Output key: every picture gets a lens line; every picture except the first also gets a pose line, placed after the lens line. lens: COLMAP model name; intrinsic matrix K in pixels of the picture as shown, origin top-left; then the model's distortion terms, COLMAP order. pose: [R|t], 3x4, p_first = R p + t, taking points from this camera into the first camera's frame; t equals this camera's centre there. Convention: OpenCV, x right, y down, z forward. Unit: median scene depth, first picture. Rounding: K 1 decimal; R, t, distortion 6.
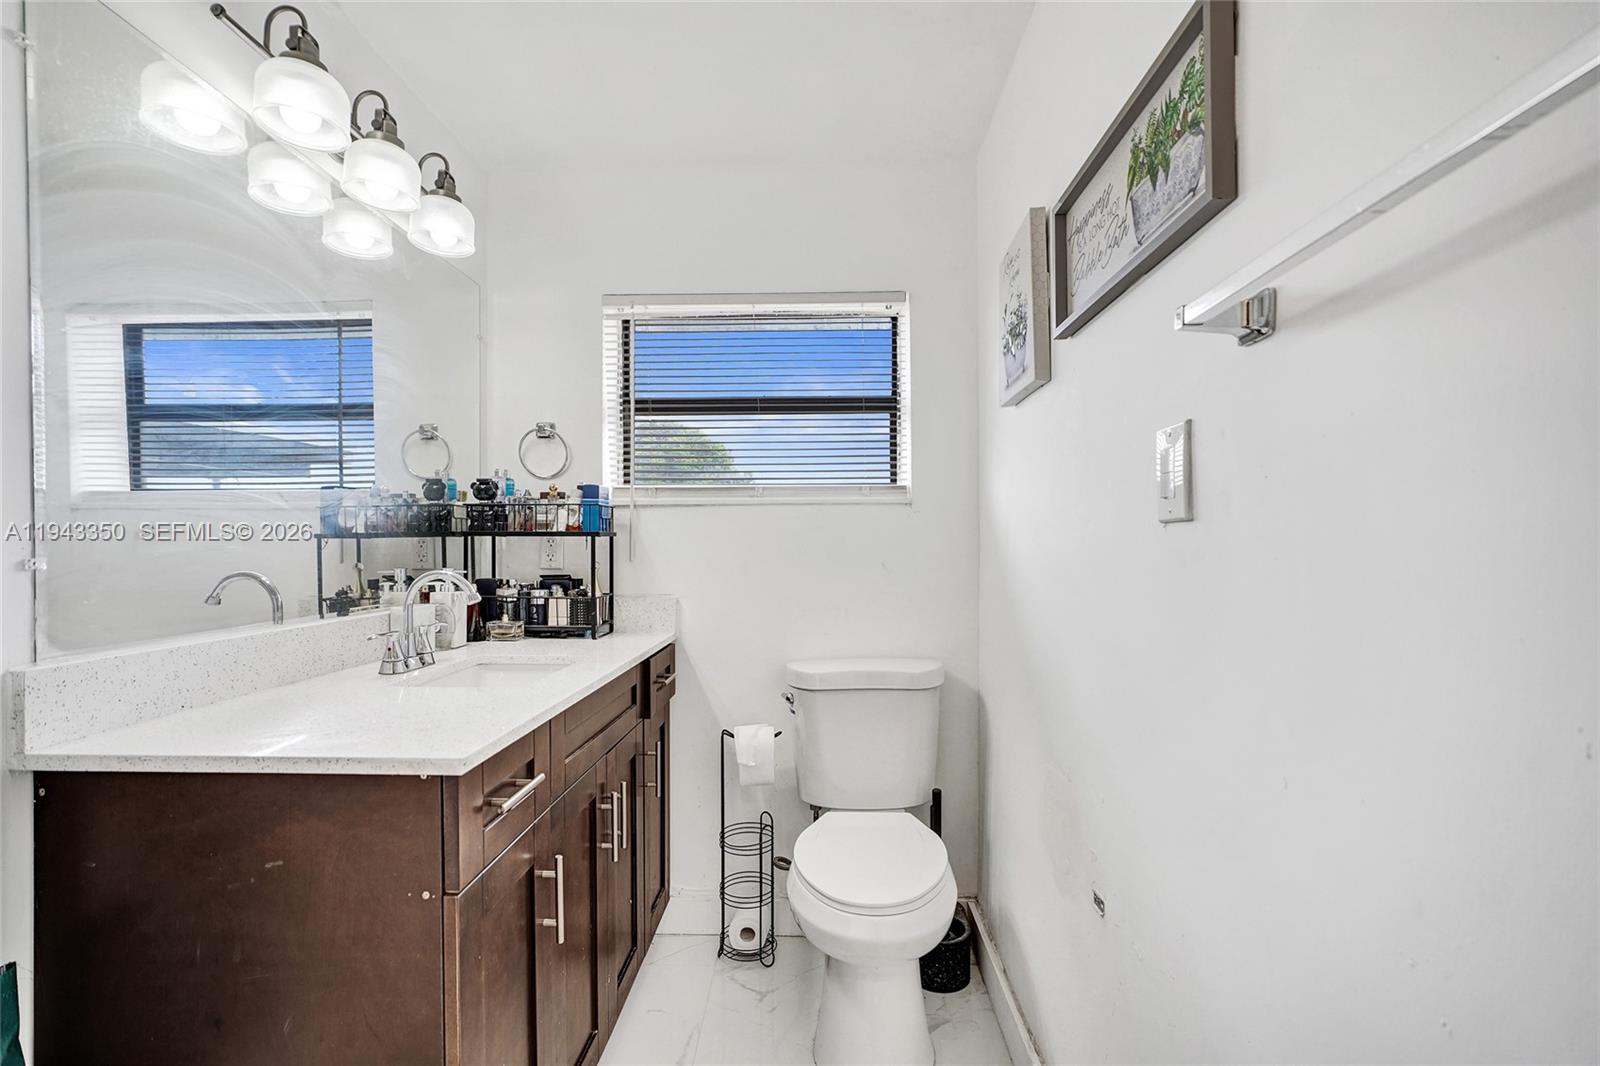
lens RADIAL K [[728.5, 0, 802.8], [0, 728.5, 523.4], [0, 0, 1]] dist [-0.001838, 0.000480]
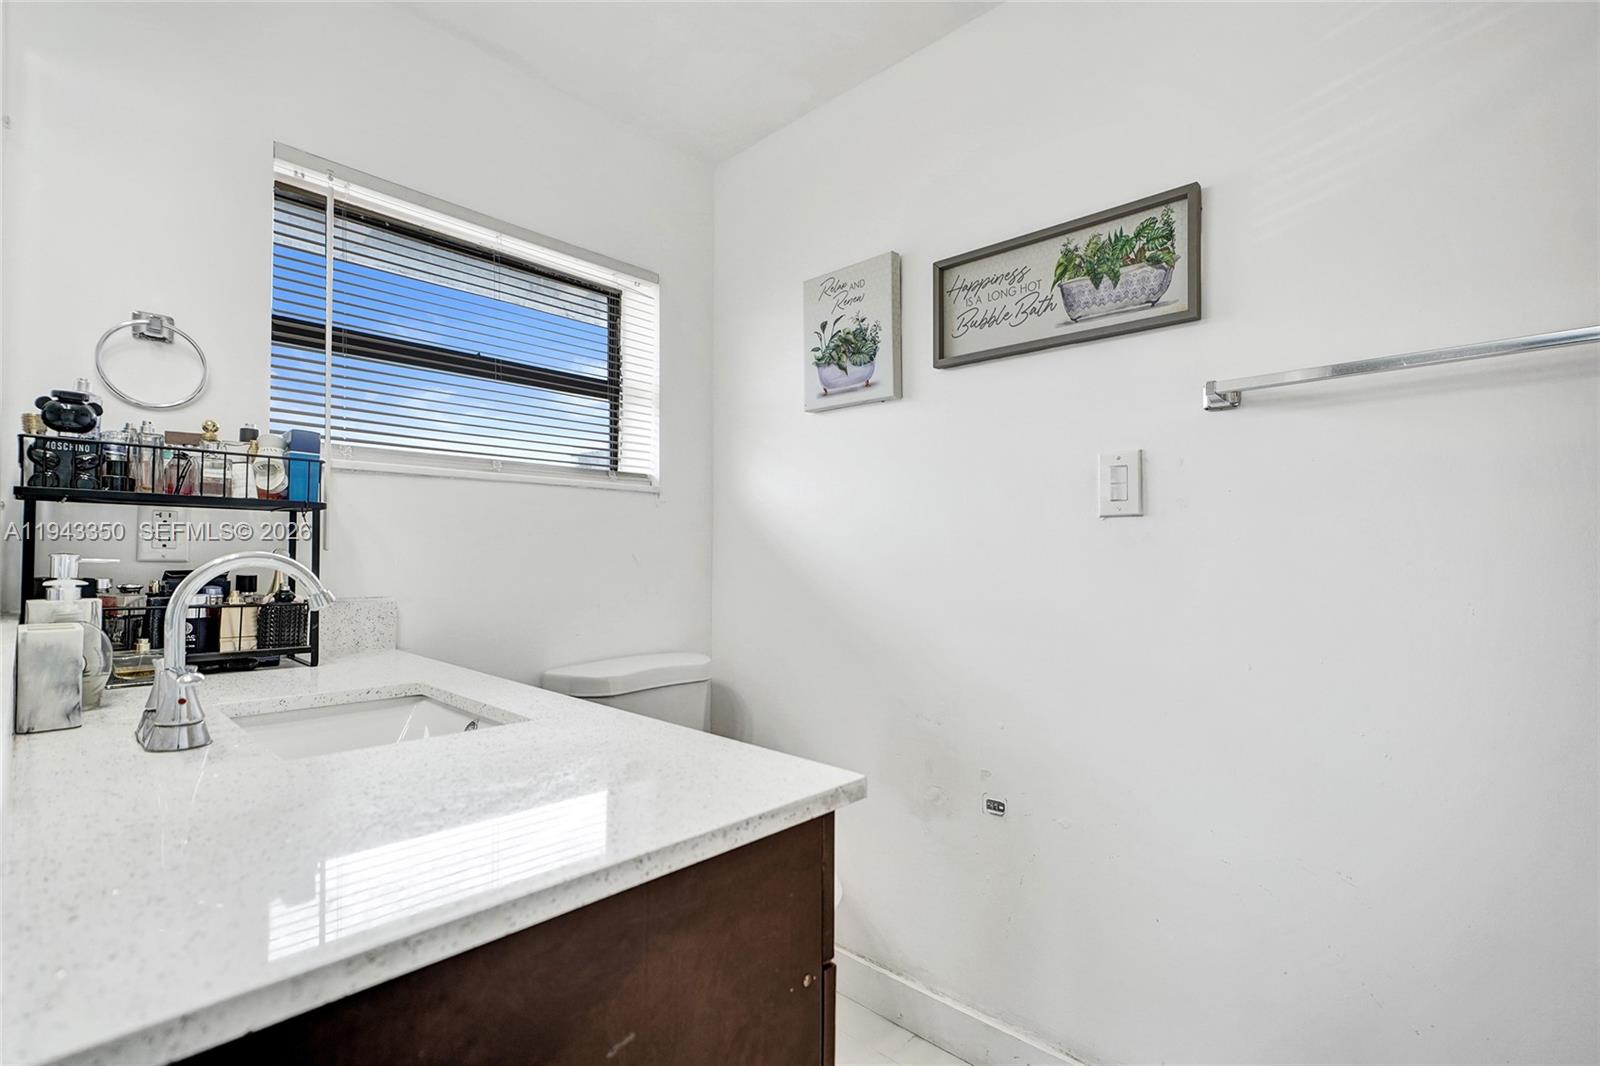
lens RADIAL K [[728.5, 0, 802.8], [0, 728.5, 523.4], [0, 0, 1]] dist [-0.001838, 0.000480]
pose [[0.658582, 0.038408, 0.751528, -0.488383], [-0.031226, 0.999231, -0.023703, 0.032108], [-0.751861, -0.007857, 0.659275, 0.237221]]
